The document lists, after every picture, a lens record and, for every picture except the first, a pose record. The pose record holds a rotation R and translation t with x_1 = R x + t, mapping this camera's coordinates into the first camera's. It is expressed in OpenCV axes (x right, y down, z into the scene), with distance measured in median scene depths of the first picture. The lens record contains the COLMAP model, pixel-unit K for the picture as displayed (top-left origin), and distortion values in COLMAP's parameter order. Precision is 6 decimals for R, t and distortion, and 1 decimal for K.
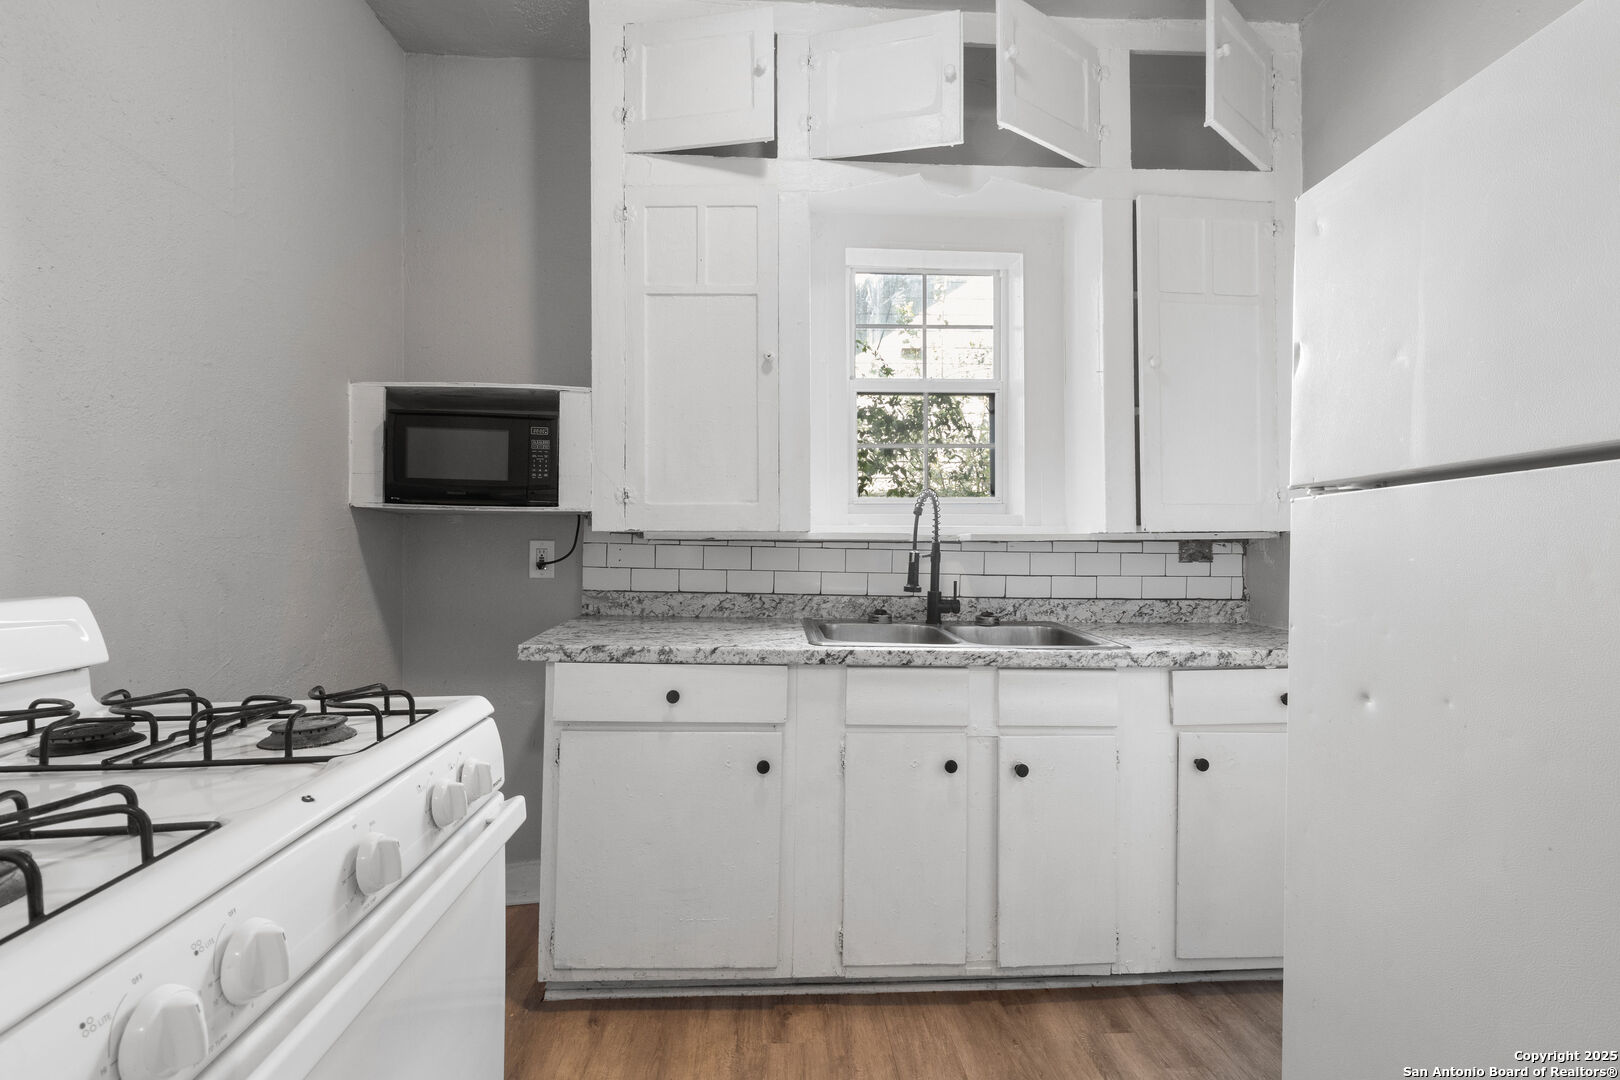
lens RADIAL K [[750.1, 0, 808.3], [0, 750.1, 538.9], [0, 0, 1]] dist [0.005726, -0.000773]
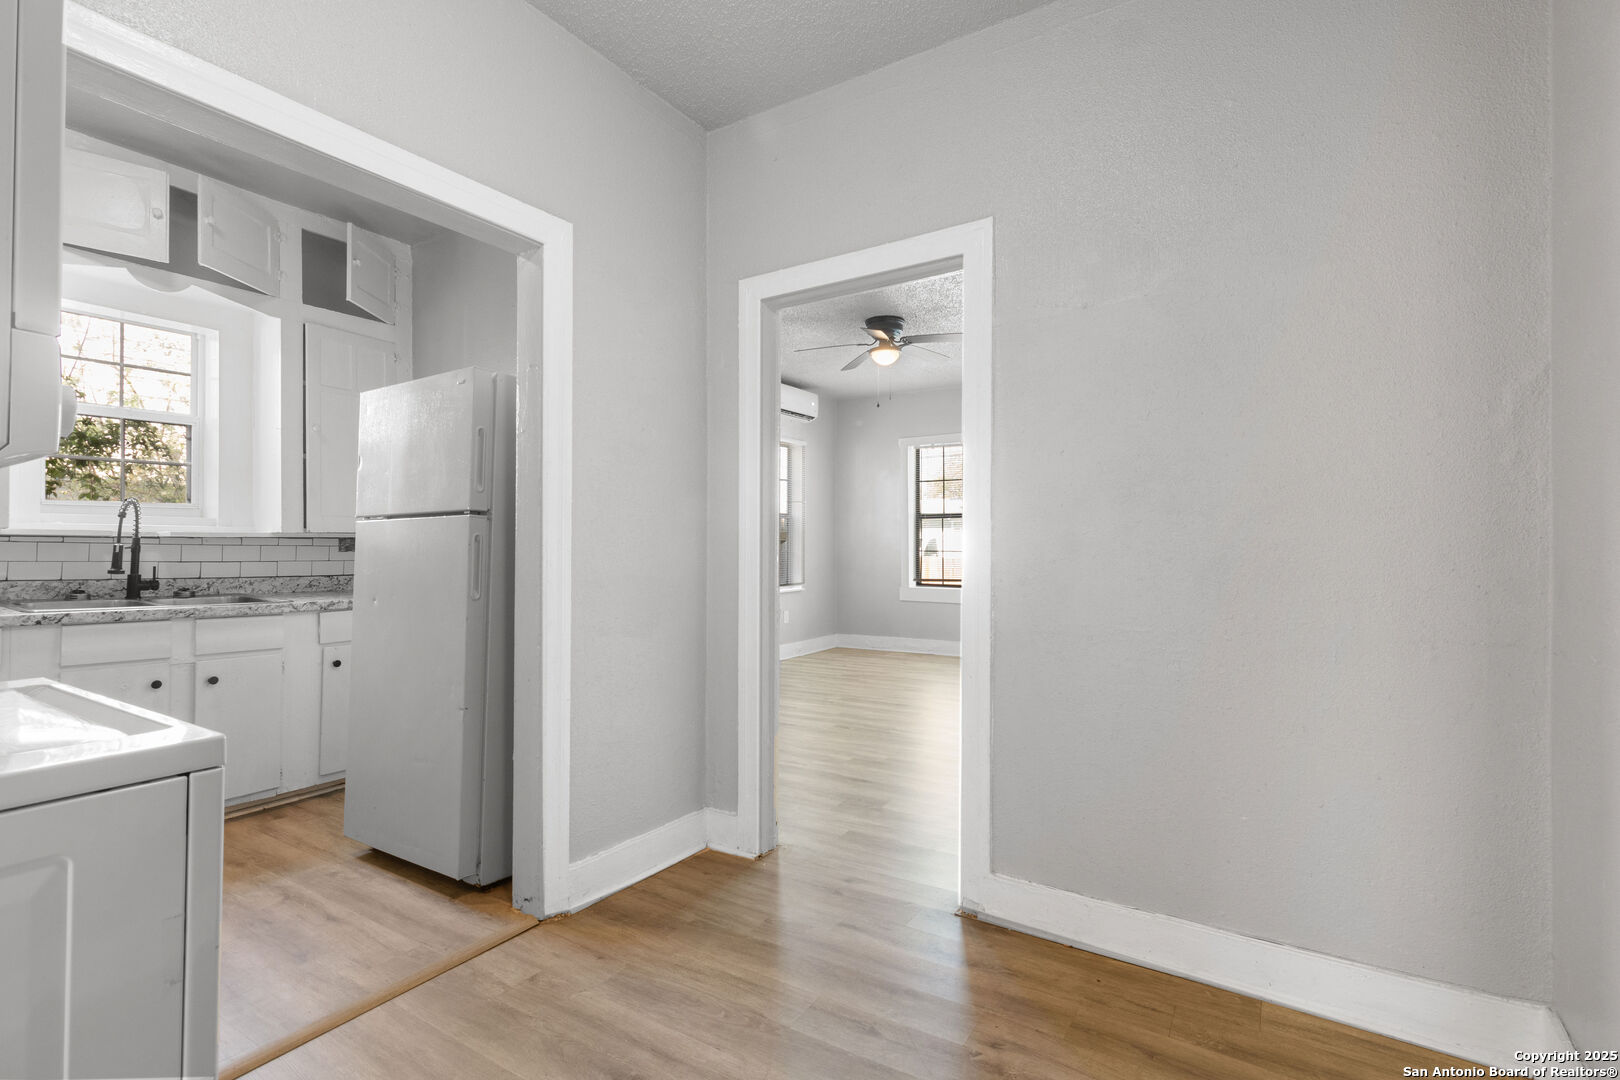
lens RADIAL K [[750.1, 0, 802.5], [0, 750.1, 539.8], [0, 0, 1]] dist [0.005726, -0.000773]
pose [[0.590603, 0.006901, 0.806933, -0.229009], [-0.013349, 0.999910, 0.001219, -0.009786], [-0.806852, -0.011492, 0.590642, -0.810749]]
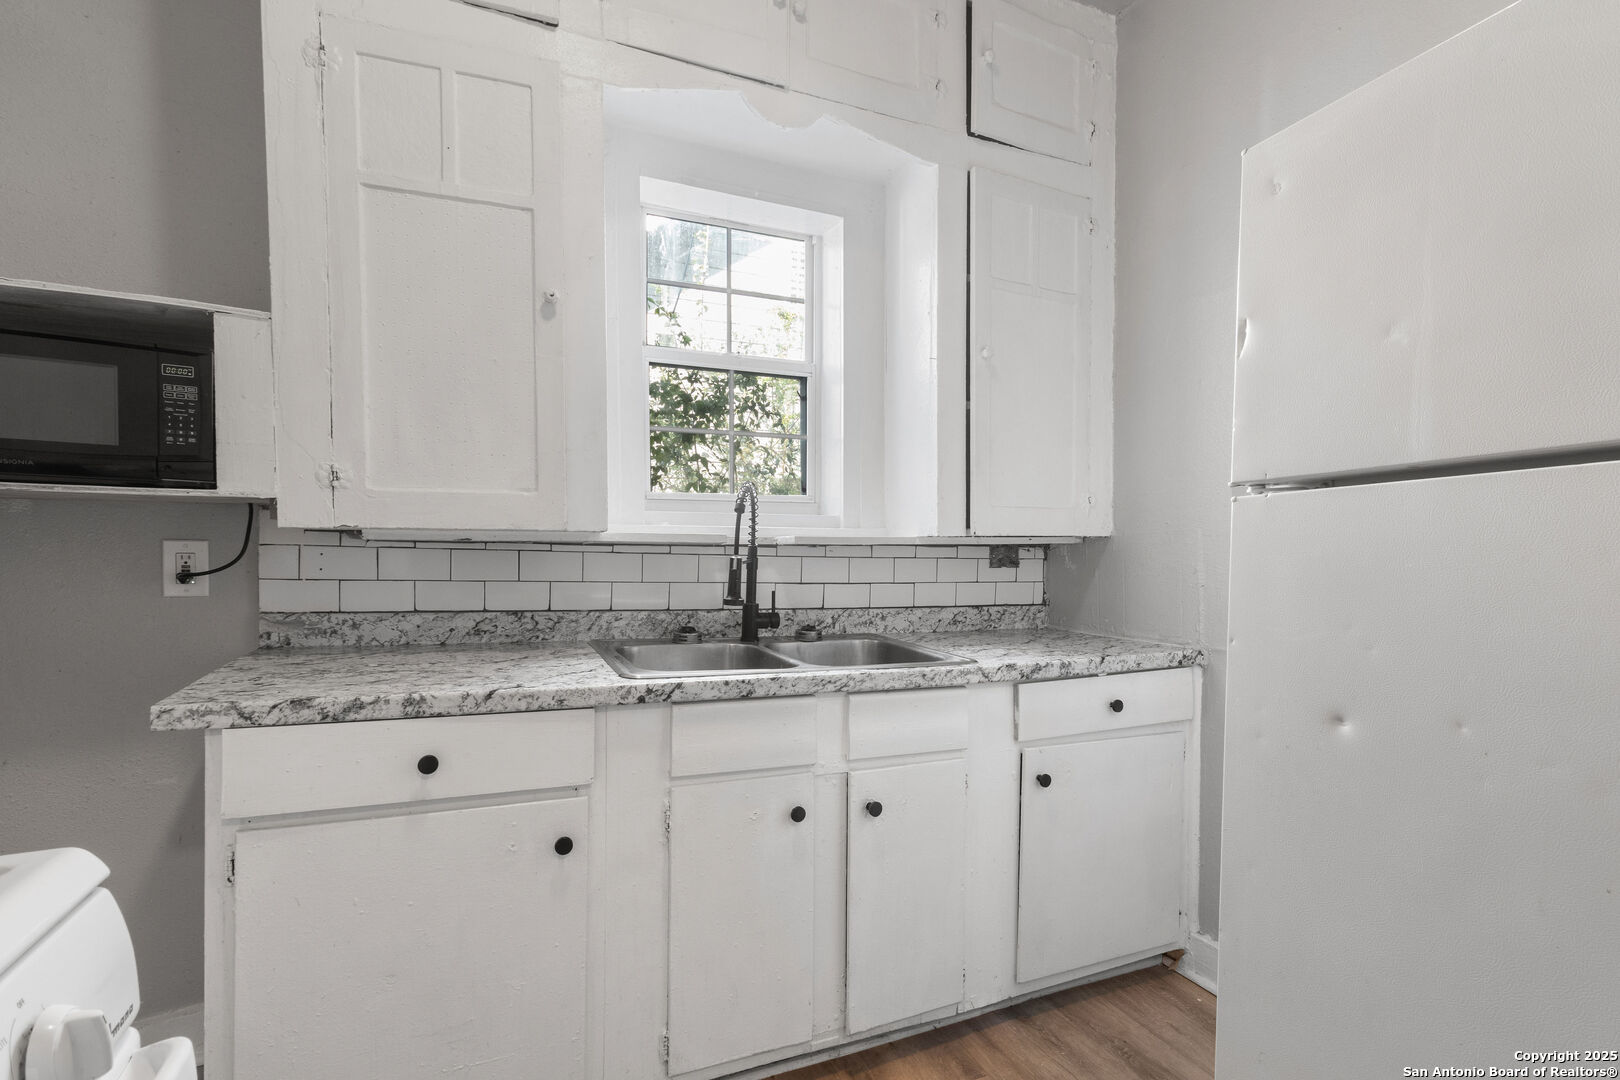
lens RADIAL K [[770.2, 0, 815.7], [0, 770.2, 578.2], [0, 0, 1]] dist [0.003809, 0.001611]
pose [[0.937552, -0.010400, 0.347689, -0.072847], [-0.005339, 0.999005, 0.044278, 0.002335], [-0.347803, -0.043370, 0.936564, 0.169184]]
